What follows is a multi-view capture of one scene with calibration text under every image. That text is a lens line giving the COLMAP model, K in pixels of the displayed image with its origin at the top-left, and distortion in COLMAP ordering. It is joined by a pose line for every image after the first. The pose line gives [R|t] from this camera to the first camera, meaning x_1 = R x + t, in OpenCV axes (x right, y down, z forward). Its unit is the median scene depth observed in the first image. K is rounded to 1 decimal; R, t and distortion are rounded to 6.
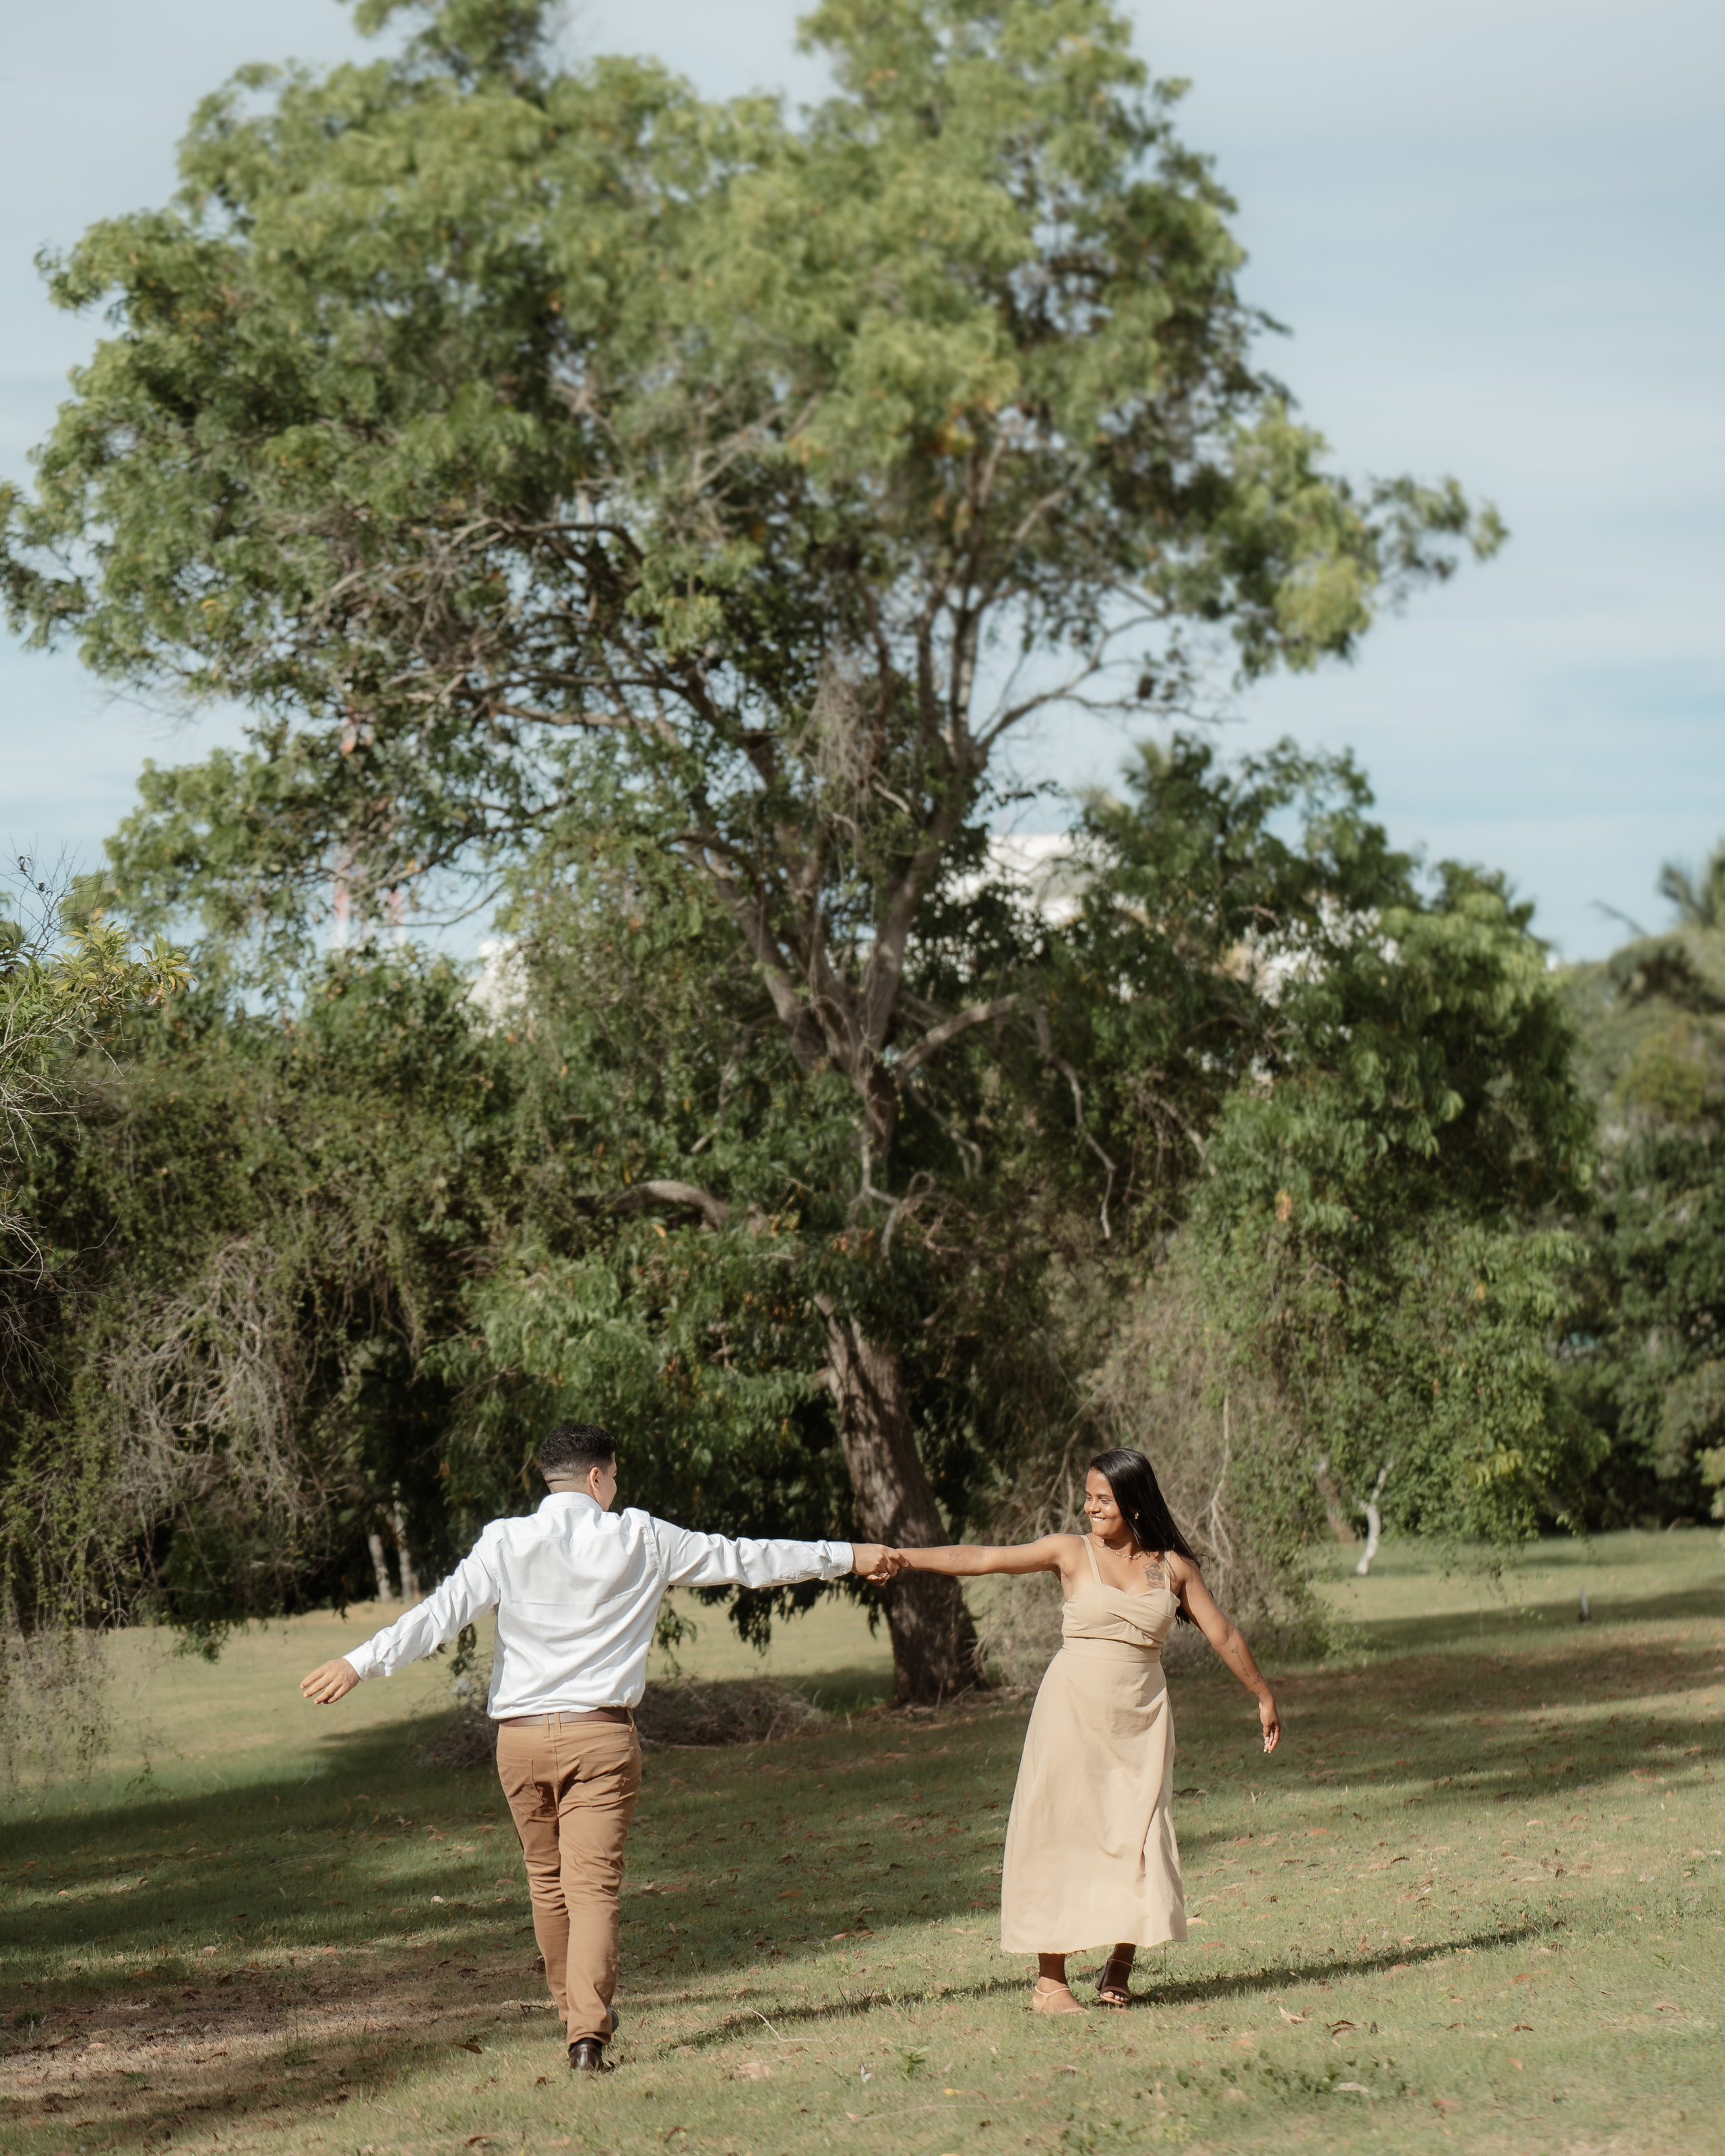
lens RADIAL K [[7234.5, 0, 862.5], [0, 7234.5, 1078.0], [0, 0, 1]] dist [-0.211129, -1.377319]
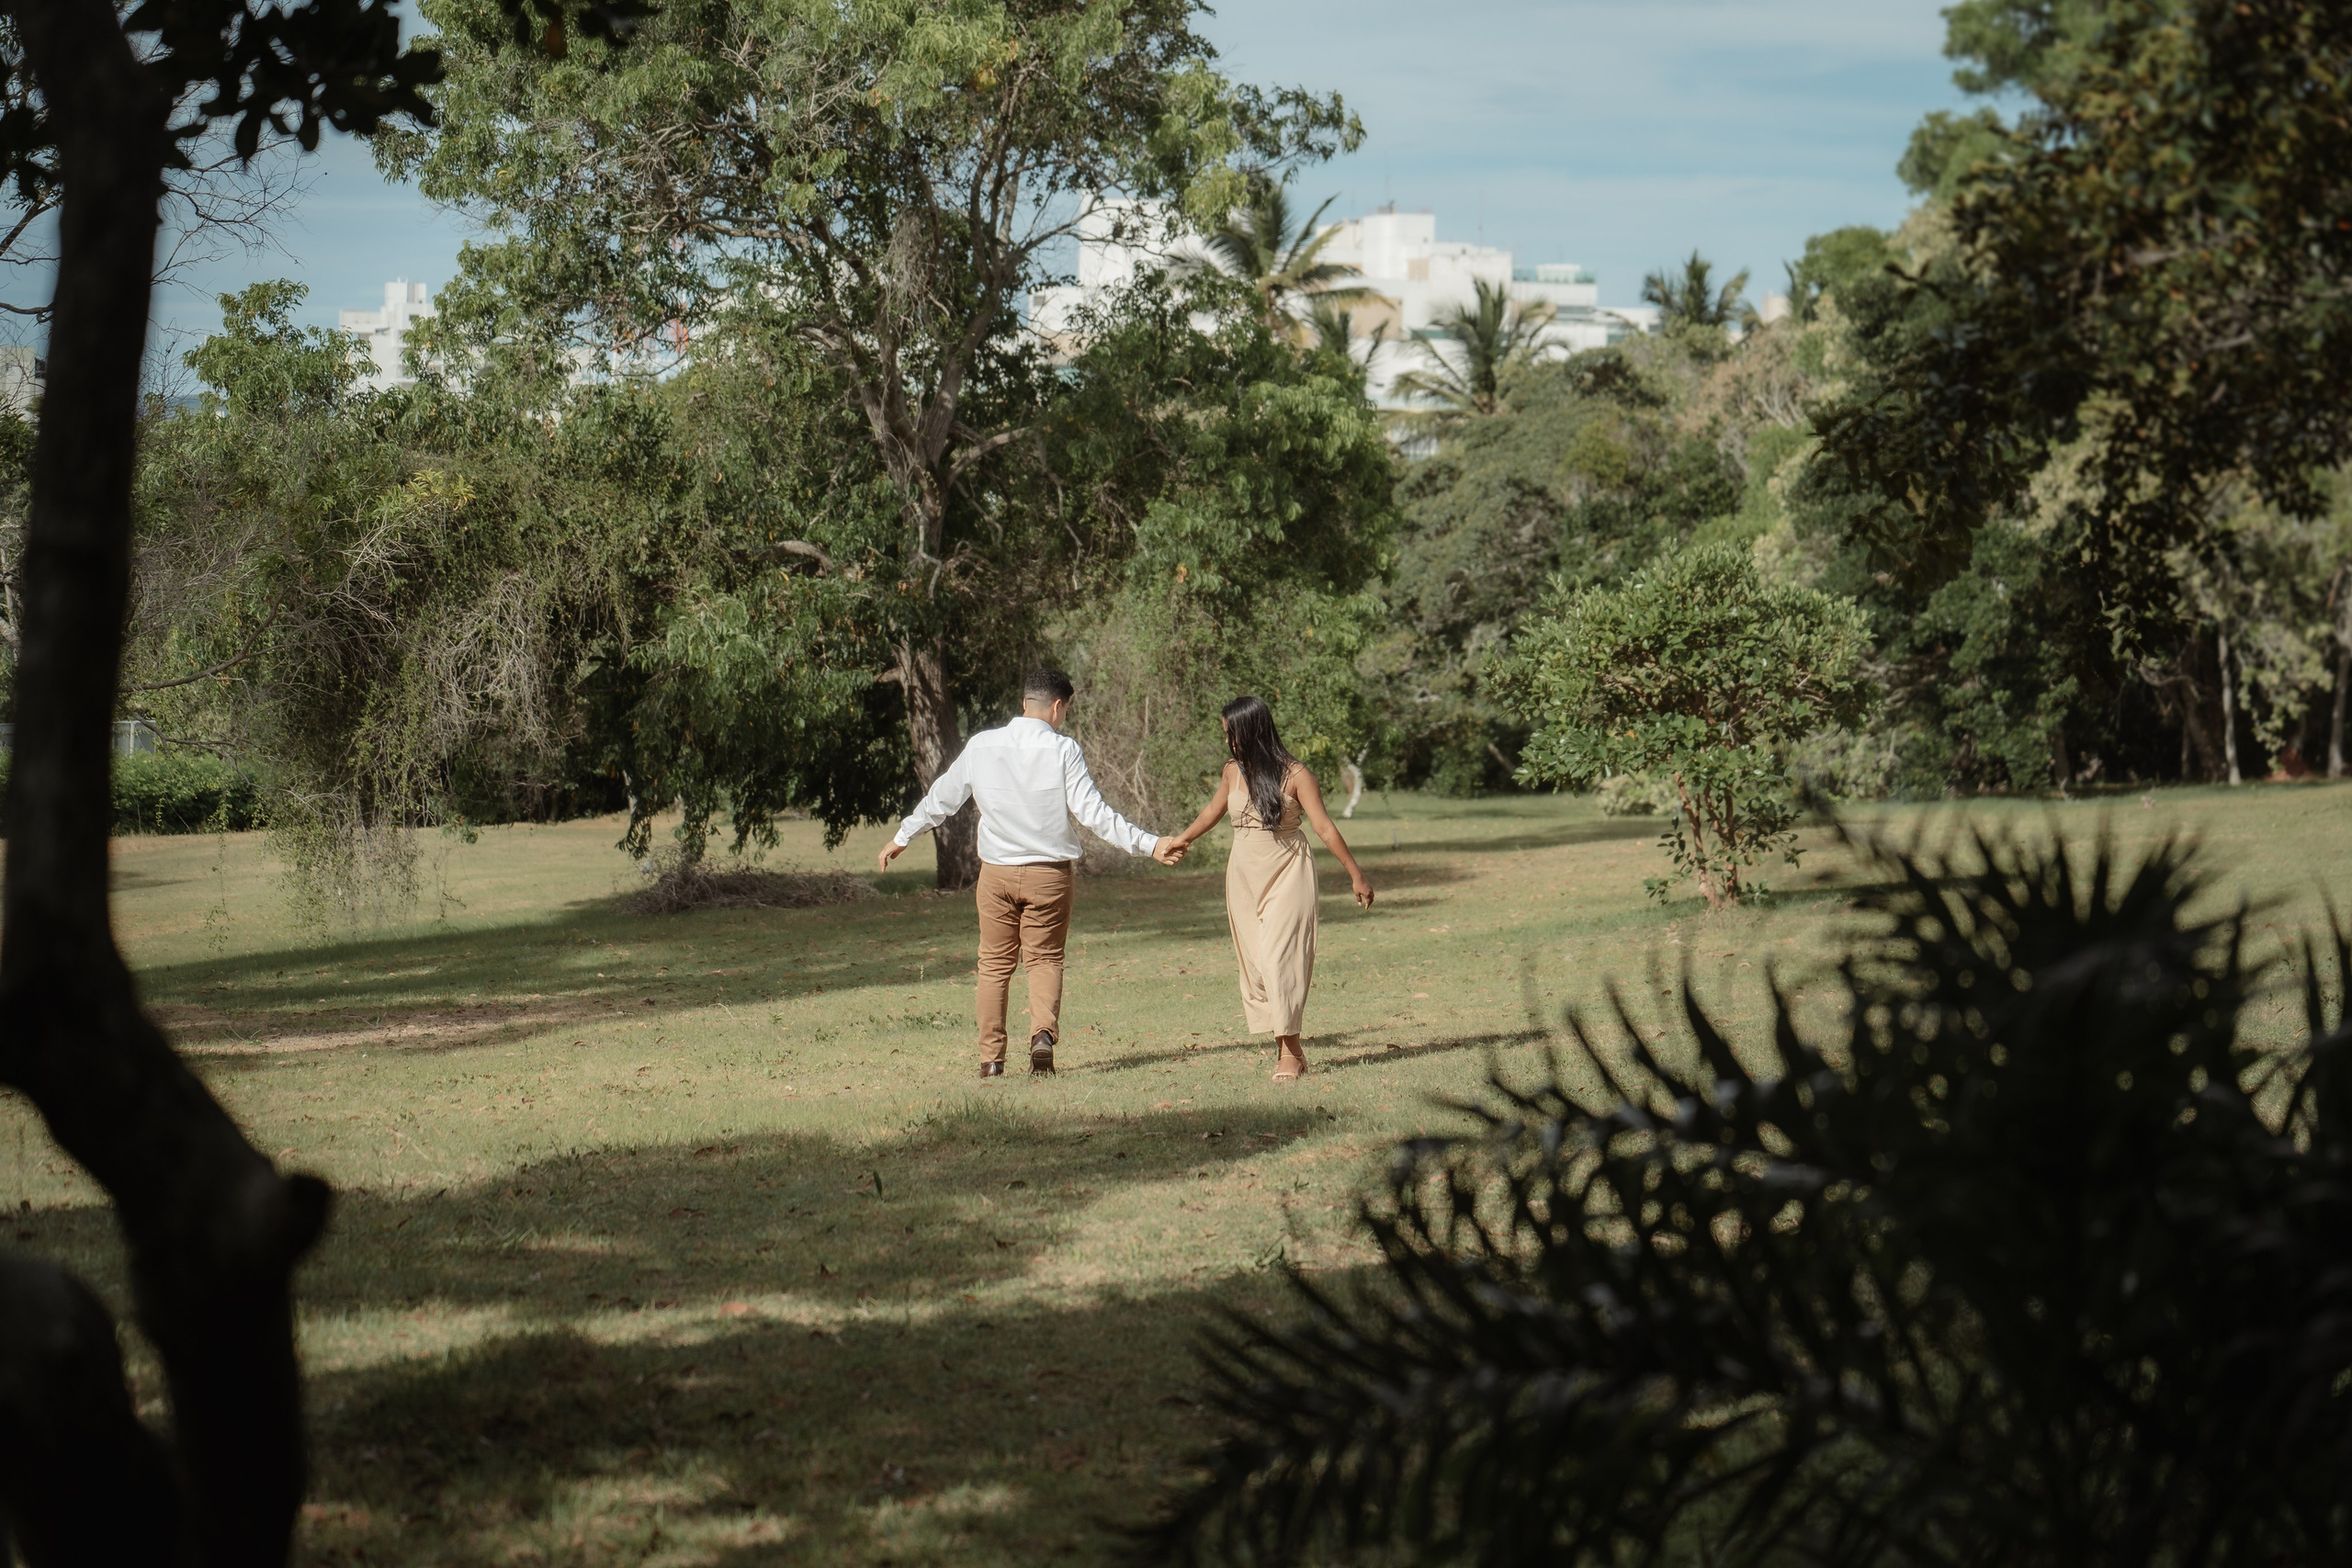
lens RADIAL K [[5850.8, 0, 1171.6], [0, 5850.8, 832.4], [0, 0, 1]] dist [-0.440948, 5.855088]
pose [[0.999204, 0.031822, 0.024038, 0.026234], [-0.033479, 0.996845, 0.071974, -0.016754], [-0.021671, -0.072721, 0.997117, -0.247841]]
